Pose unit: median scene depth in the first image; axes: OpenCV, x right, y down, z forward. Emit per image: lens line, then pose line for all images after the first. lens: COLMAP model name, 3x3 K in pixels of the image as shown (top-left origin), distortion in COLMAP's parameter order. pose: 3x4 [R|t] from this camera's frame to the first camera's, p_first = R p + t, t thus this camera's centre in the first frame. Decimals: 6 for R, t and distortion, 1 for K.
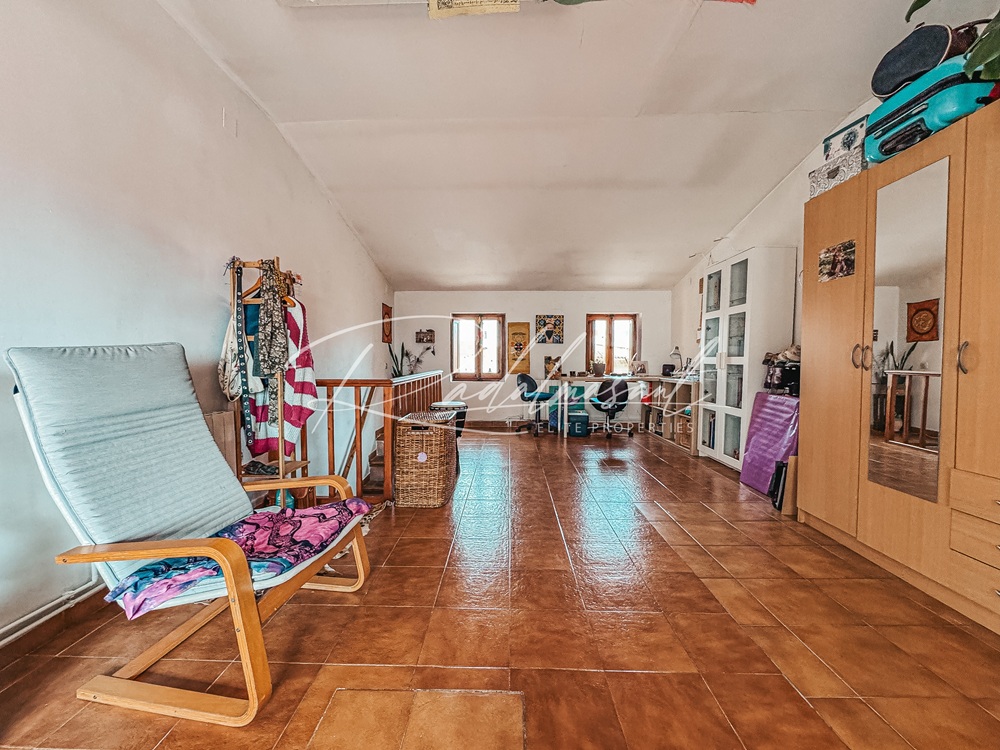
lens RADIAL K [[401.2, 0, 500.0], [0, 401.2, 375.0], [0, 0, 1]] dist [0.000441, 0.000382]
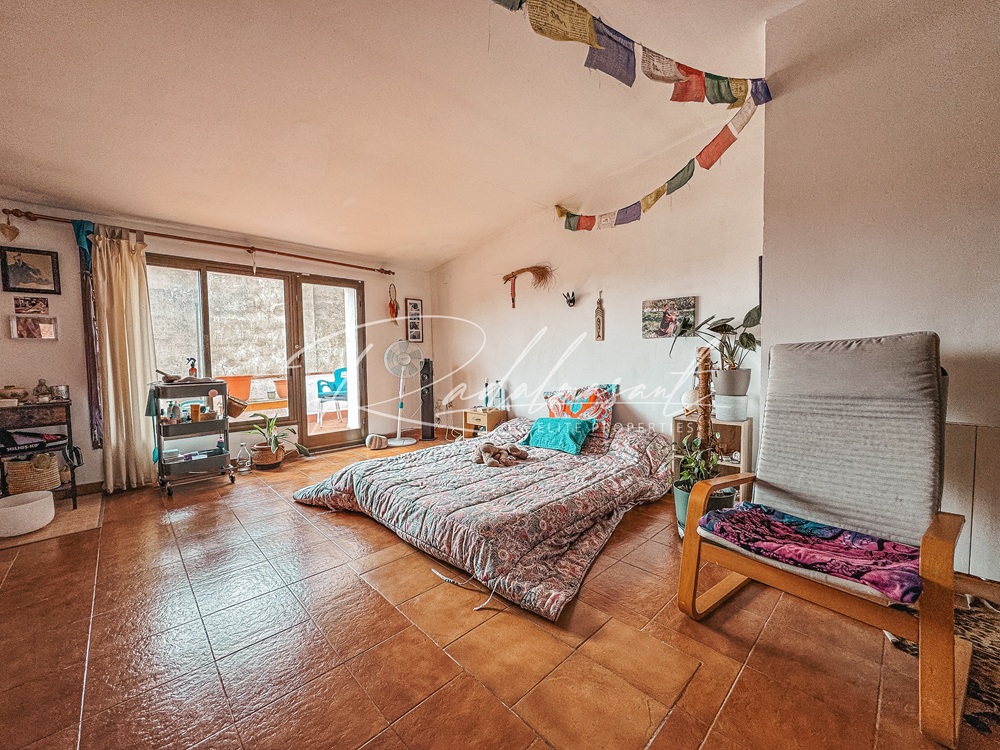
lens RADIAL K [[401.2, 0, 500.0], [0, 401.2, 375.0], [0, 0, 1]] dist [0.000441, 0.000382]
pose [[-0.707769, 0.043858, -0.705082, 0.571906], [-0.016791, 0.996745, 0.078856, -0.044413], [0.706245, 0.067651, -0.704728, 1.090393]]
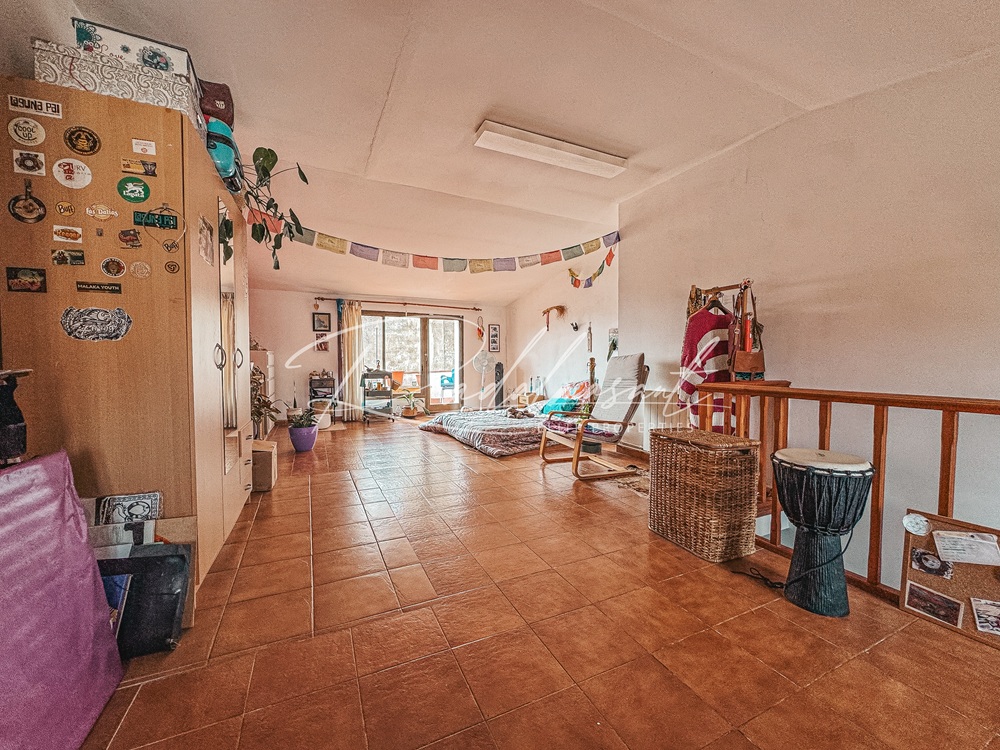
lens RADIAL K [[401.2, 0, 500.0], [0, 401.2, 375.0], [0, 0, 1]] dist [0.000441, 0.000382]
pose [[-0.896038, 0.015951, -0.443690, 0.992051], [-0.017718, 0.997274, 0.071634, -0.117801], [0.443623, 0.072048, -0.893313, 3.017906]]
